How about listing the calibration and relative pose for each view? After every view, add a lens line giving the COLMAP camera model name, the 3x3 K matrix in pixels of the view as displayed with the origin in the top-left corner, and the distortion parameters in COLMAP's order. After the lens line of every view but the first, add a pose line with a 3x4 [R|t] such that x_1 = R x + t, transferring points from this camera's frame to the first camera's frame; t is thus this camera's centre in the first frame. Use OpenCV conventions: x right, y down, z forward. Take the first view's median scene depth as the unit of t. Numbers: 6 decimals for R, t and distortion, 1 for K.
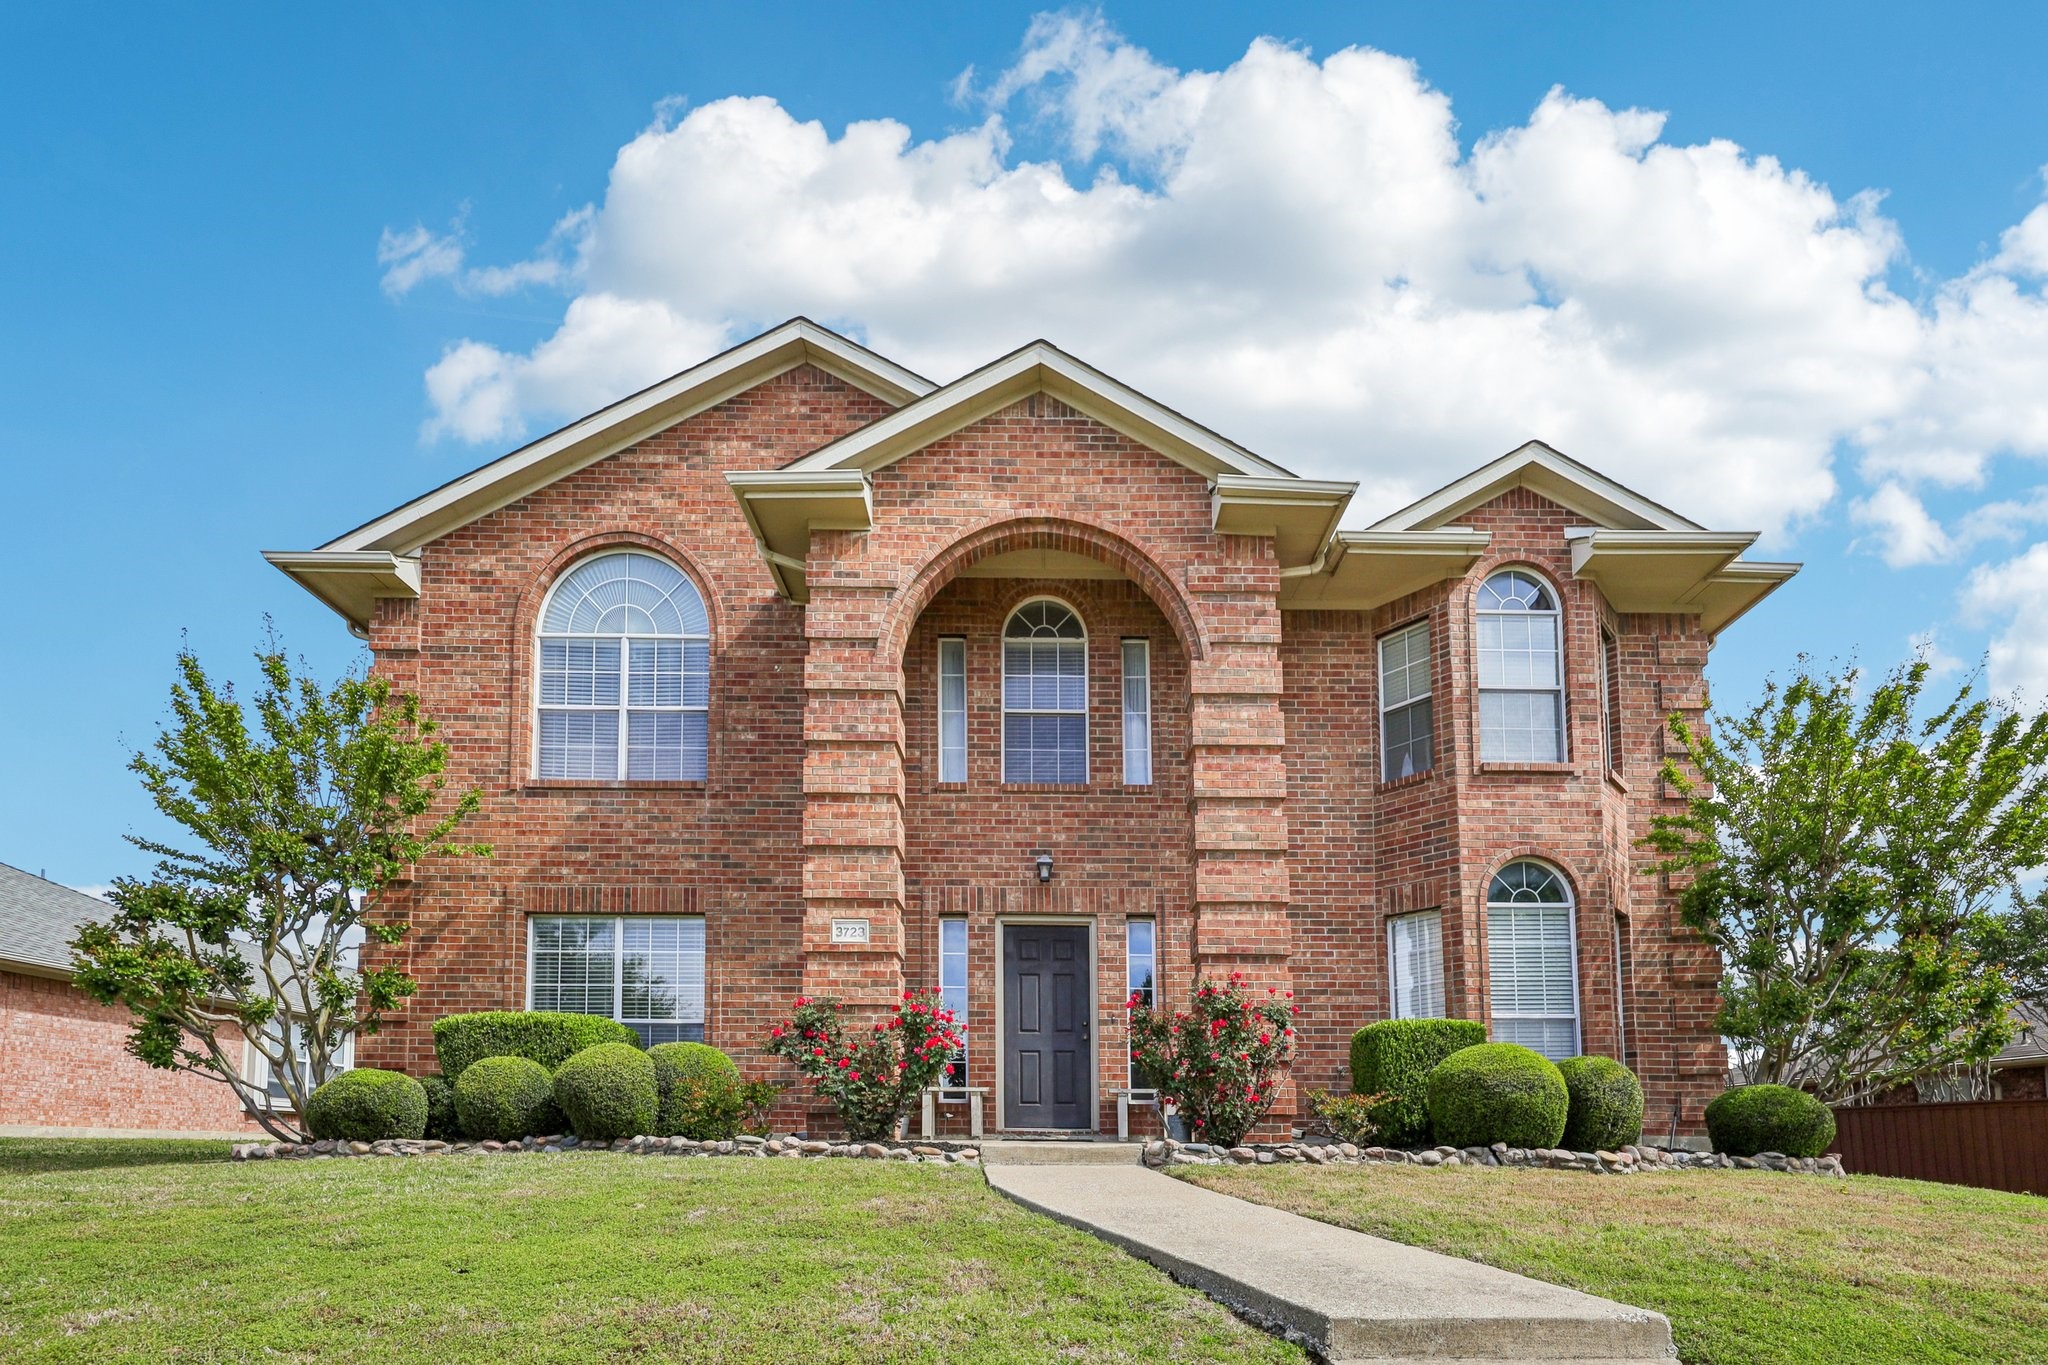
lens RADIAL K [[842.1, 0, 1022.4], [0, 842.1, 691.2], [0, 0, 1]] dist [-0.002638, 0.000324]
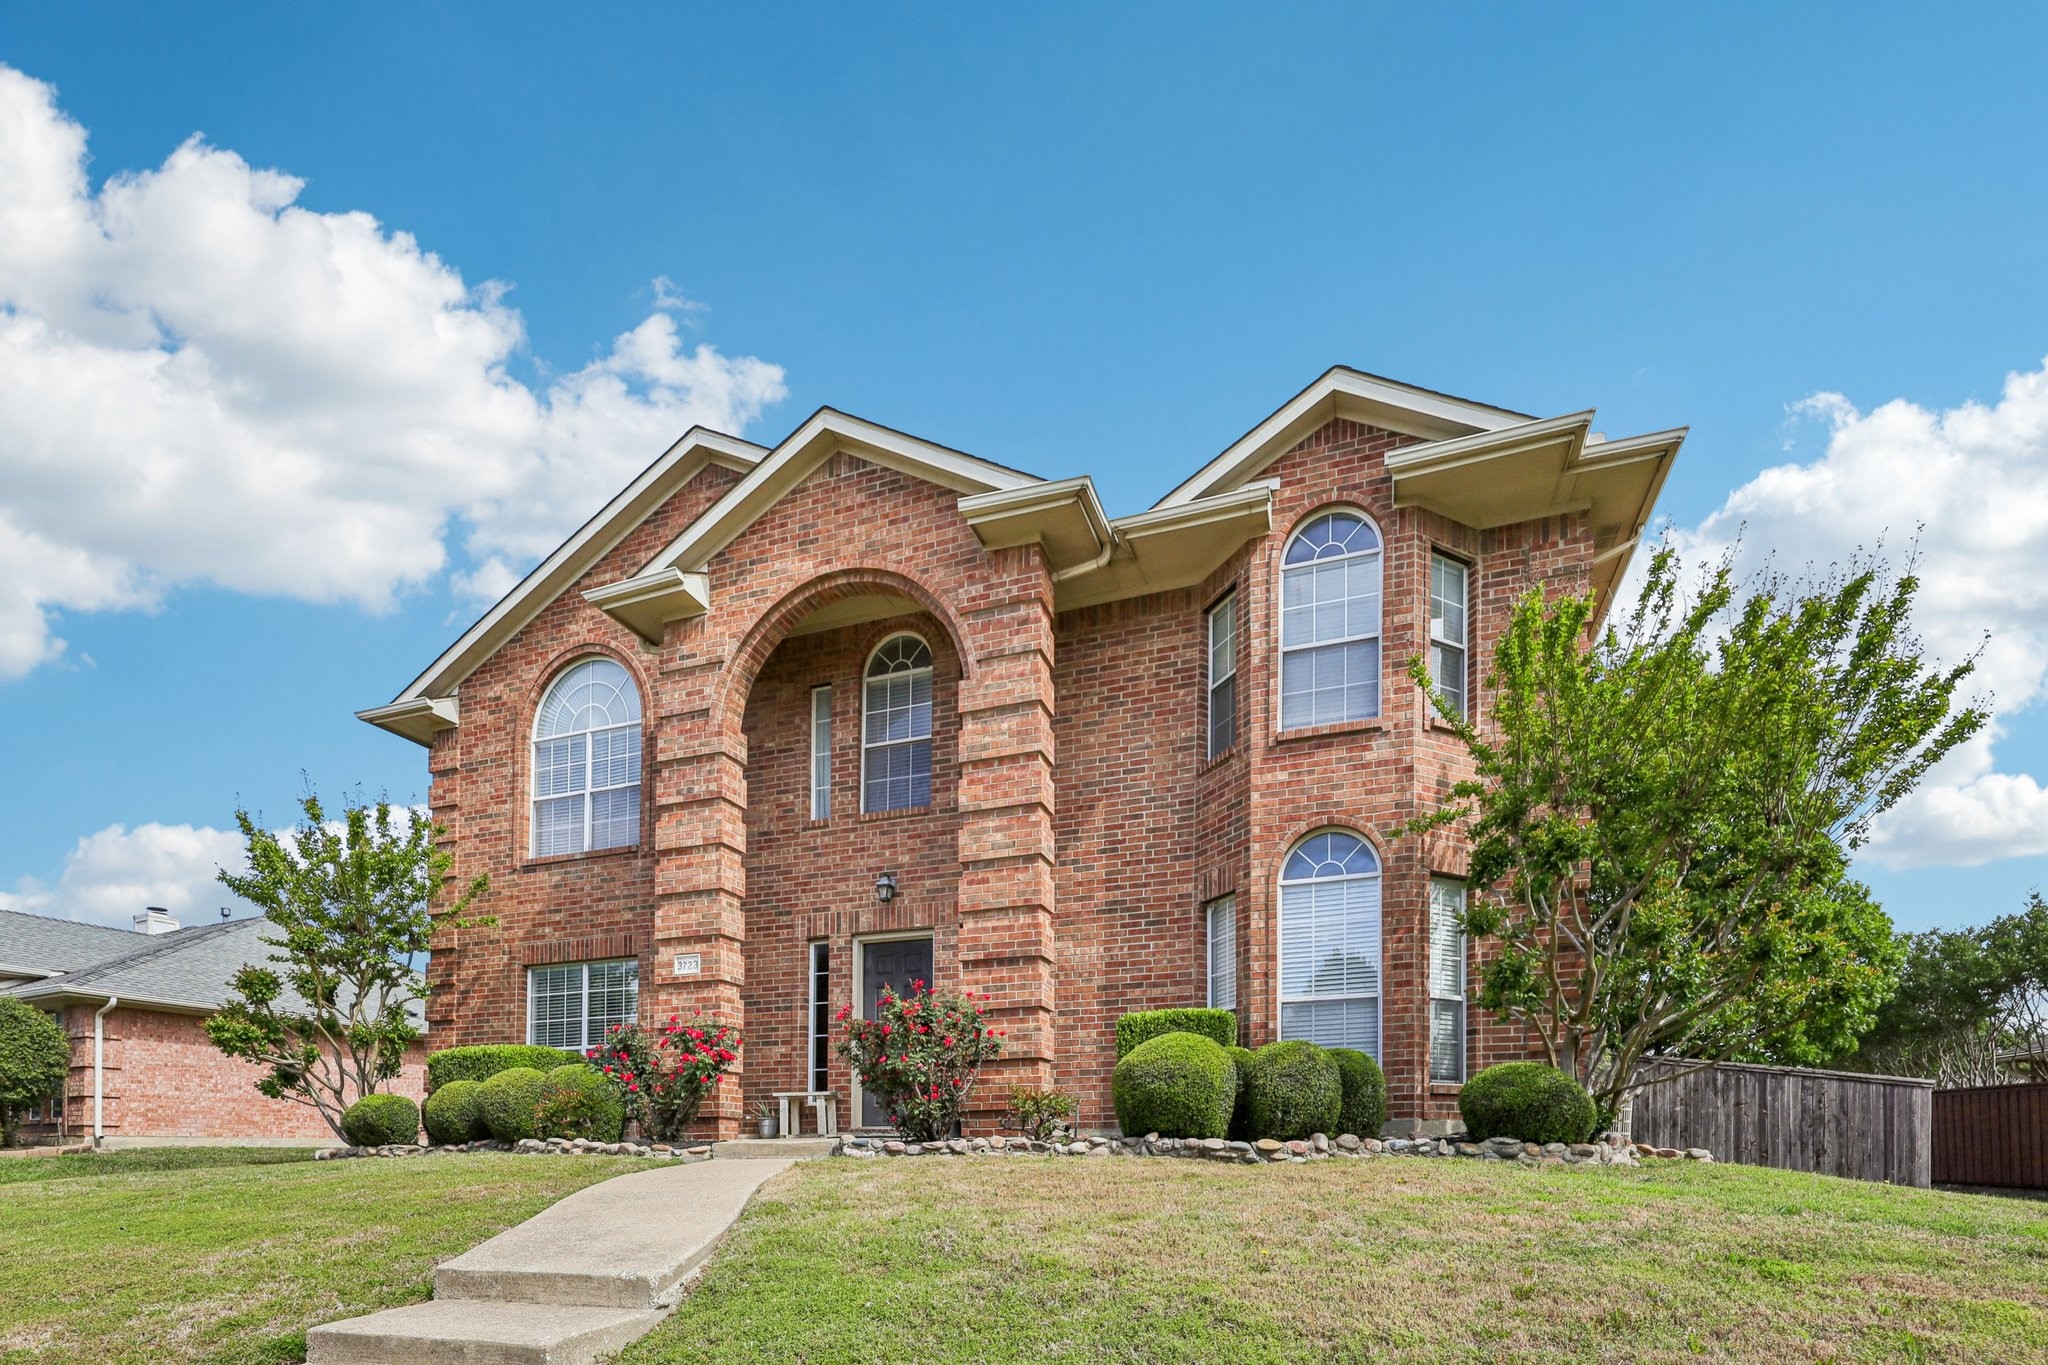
lens RADIAL K [[842.1, 0, 976.5], [0, 842.1, 708.3], [0, 0, 1]] dist [-0.002638, 0.000324]
pose [[0.942265, -0.165280, -0.291238, 0.491392], [0.170371, 0.985348, -0.007976, 0.008168], [0.288289, -0.042103, 0.956617, 0.003218]]
